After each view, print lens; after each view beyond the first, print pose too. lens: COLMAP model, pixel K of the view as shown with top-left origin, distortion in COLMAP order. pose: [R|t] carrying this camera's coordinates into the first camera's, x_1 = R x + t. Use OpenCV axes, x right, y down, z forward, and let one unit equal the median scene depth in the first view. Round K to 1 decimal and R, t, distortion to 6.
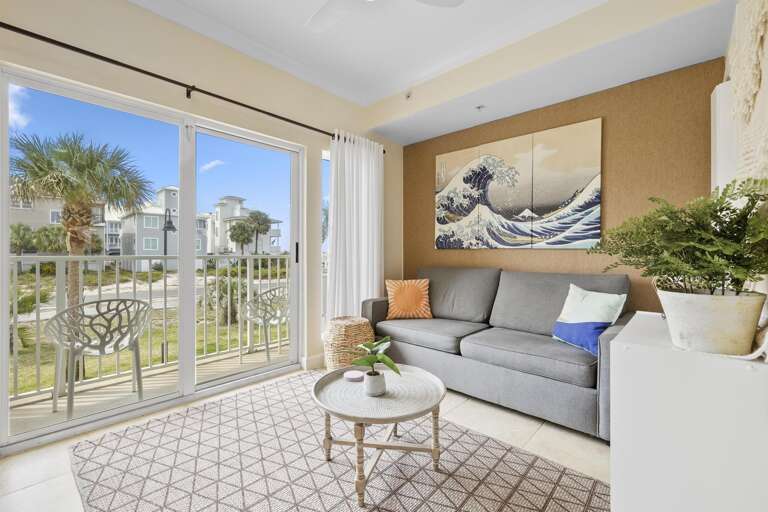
lens RADIAL K [[328.2, 0, 381.1], [0, 328.2, 254.1], [0, 0, 1]] dist [0.002205, 0.000096]
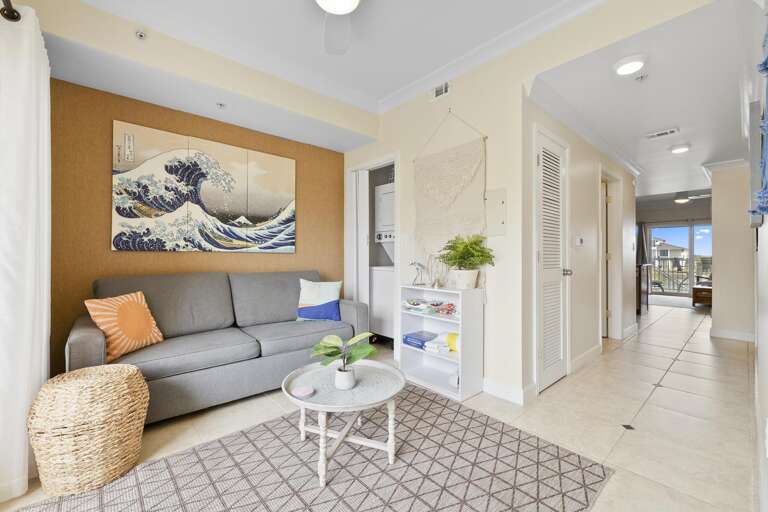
lens RADIAL K [[328.2, 0, 380.9], [0, 328.2, 254.9], [0, 0, 1]] dist [0.002205, 0.000096]
pose [[0.100206, 0.002451, 0.994964, -0.560551], [0.002718, 0.999993, -0.002737, -0.002822], [-0.994963, 0.002978, 0.100198, 0.402952]]
